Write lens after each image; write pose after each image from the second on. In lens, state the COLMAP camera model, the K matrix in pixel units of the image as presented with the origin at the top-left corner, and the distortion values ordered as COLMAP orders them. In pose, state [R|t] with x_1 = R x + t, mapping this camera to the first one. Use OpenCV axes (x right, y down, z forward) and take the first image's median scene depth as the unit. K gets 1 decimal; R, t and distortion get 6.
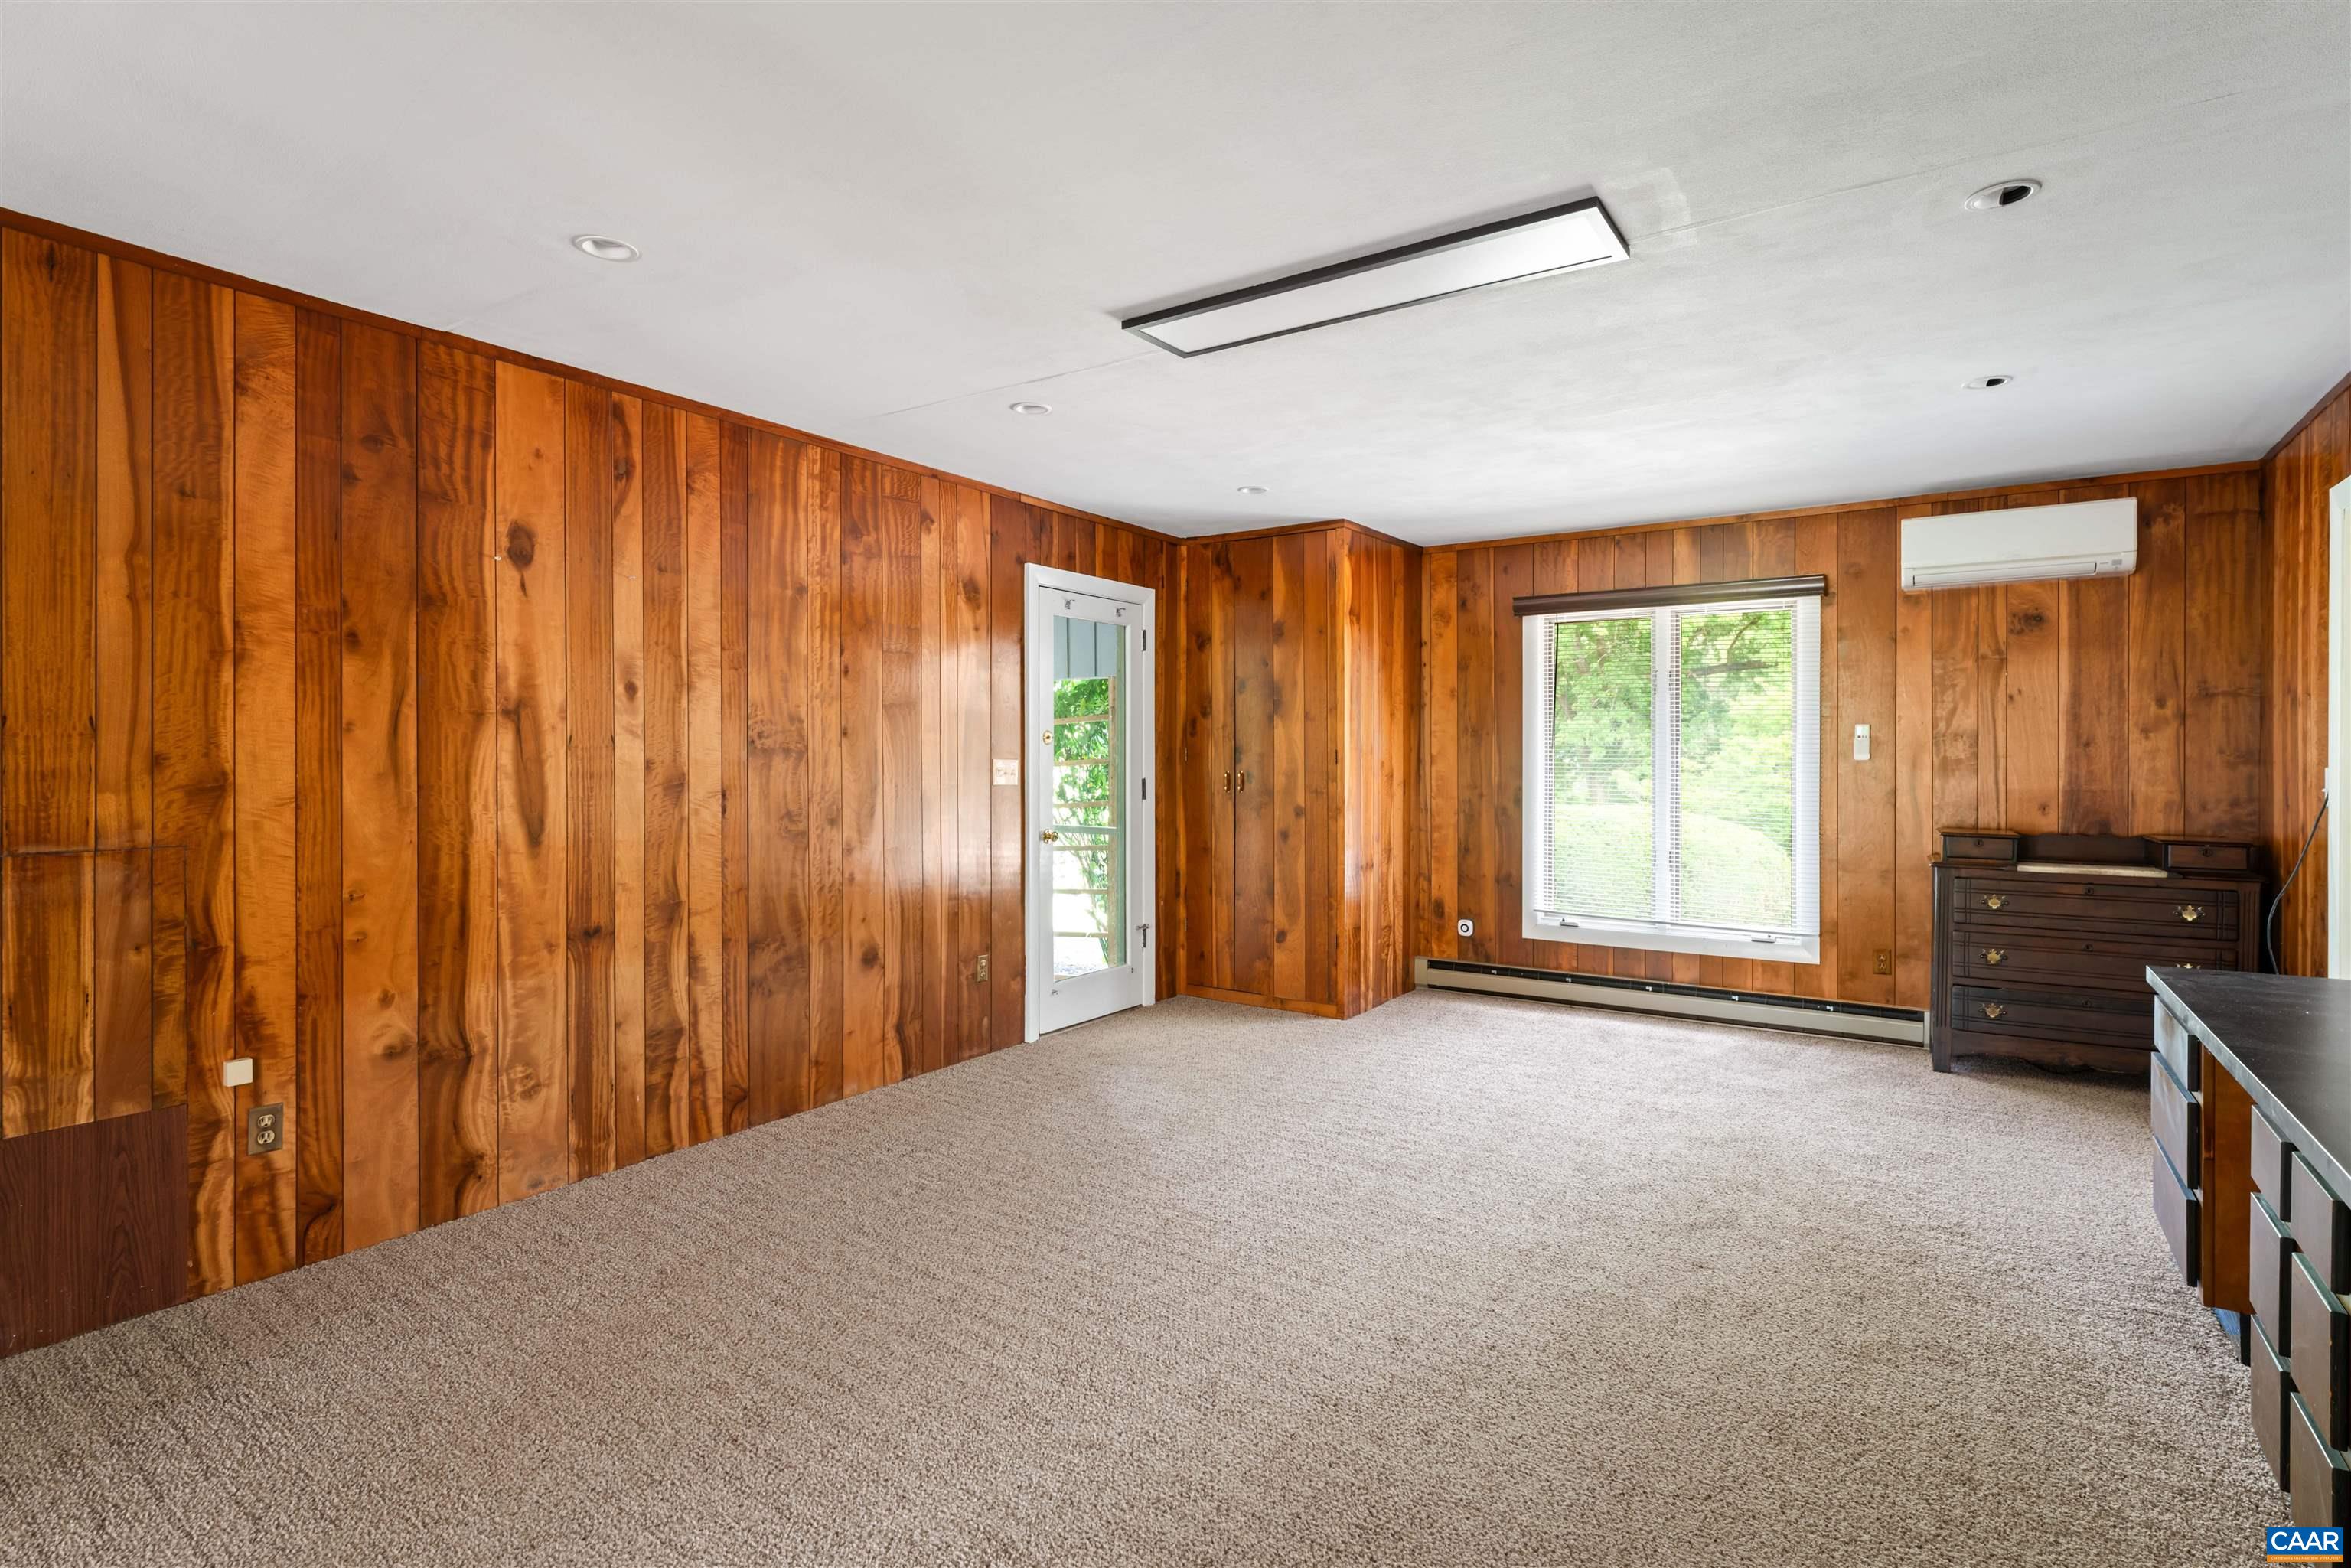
lens RADIAL K [[1173.0, 0, 1175.0], [0, 1173.0, 772.3], [0, 0, 1]] dist [-0.002149, -0.000224]
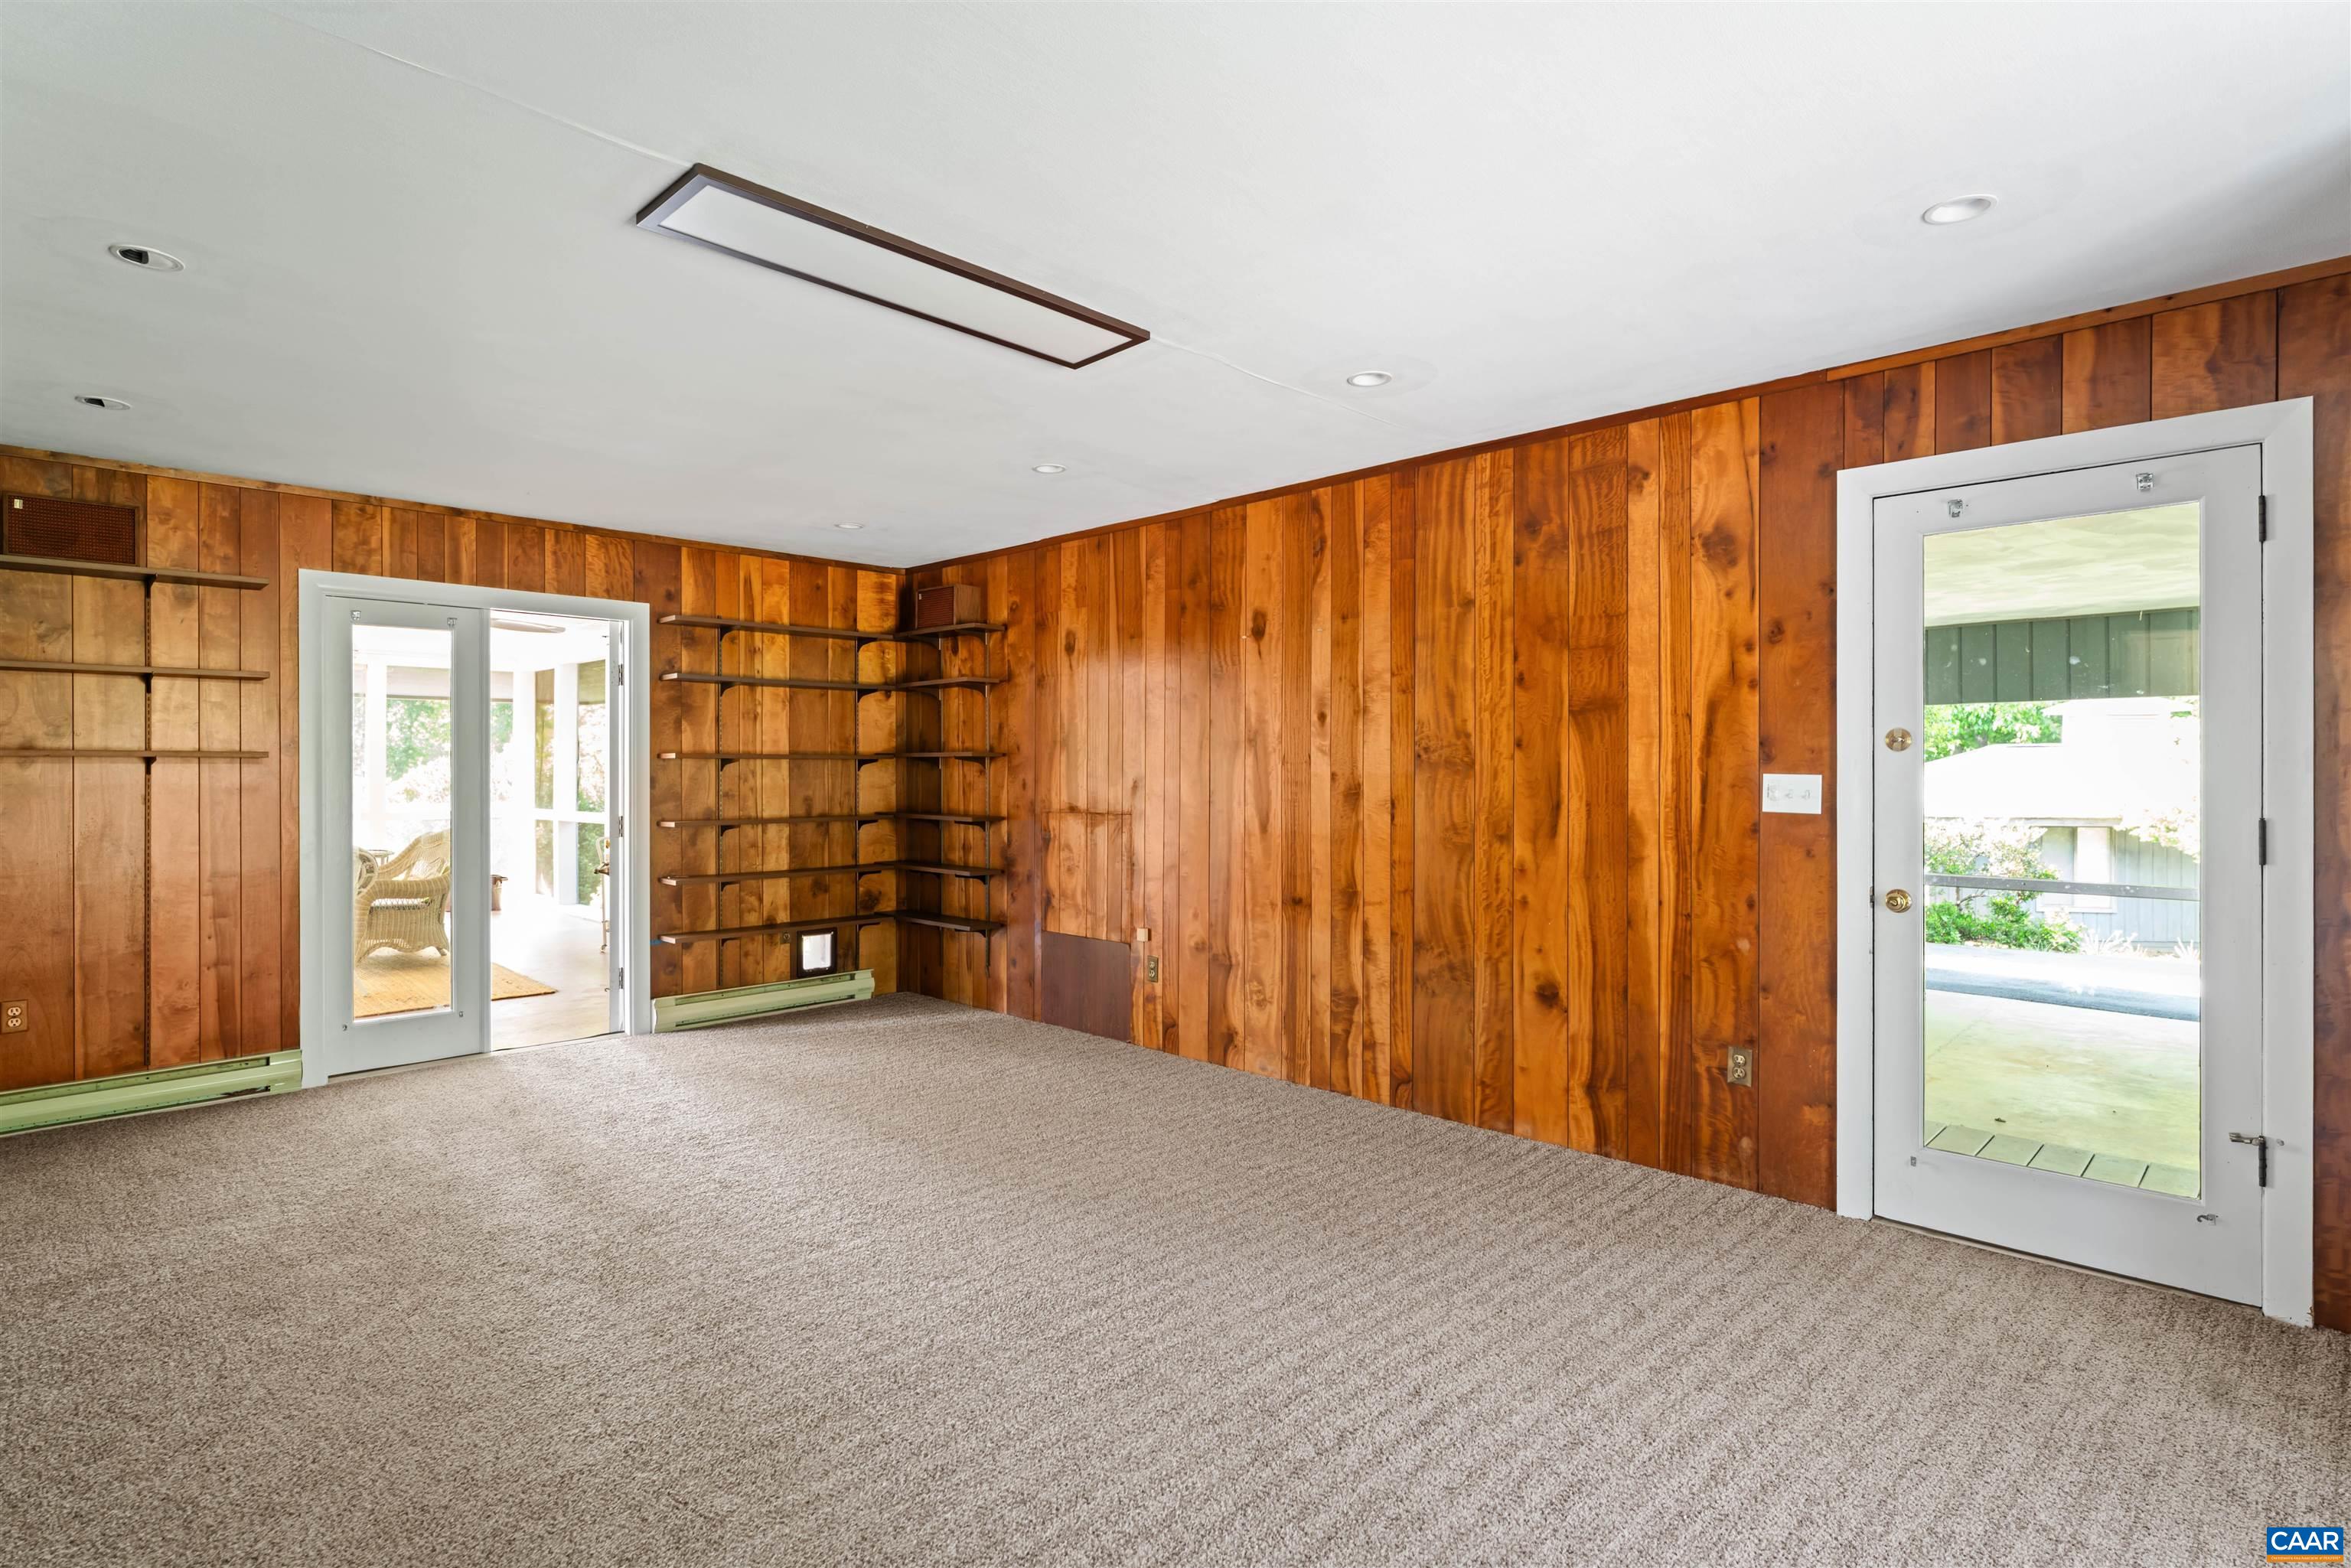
lens RADIAL K [[1173.0, 0, 1175.0], [0, 1173.0, 772.3], [0, 0, 1]] dist [-0.002149, -0.000224]
pose [[-0.184427, 0.005996, -0.982828, 0.694614], [-0.010911, 0.999907, 0.008148, -0.016533], [0.982786, 0.012226, -0.184344, 0.912067]]
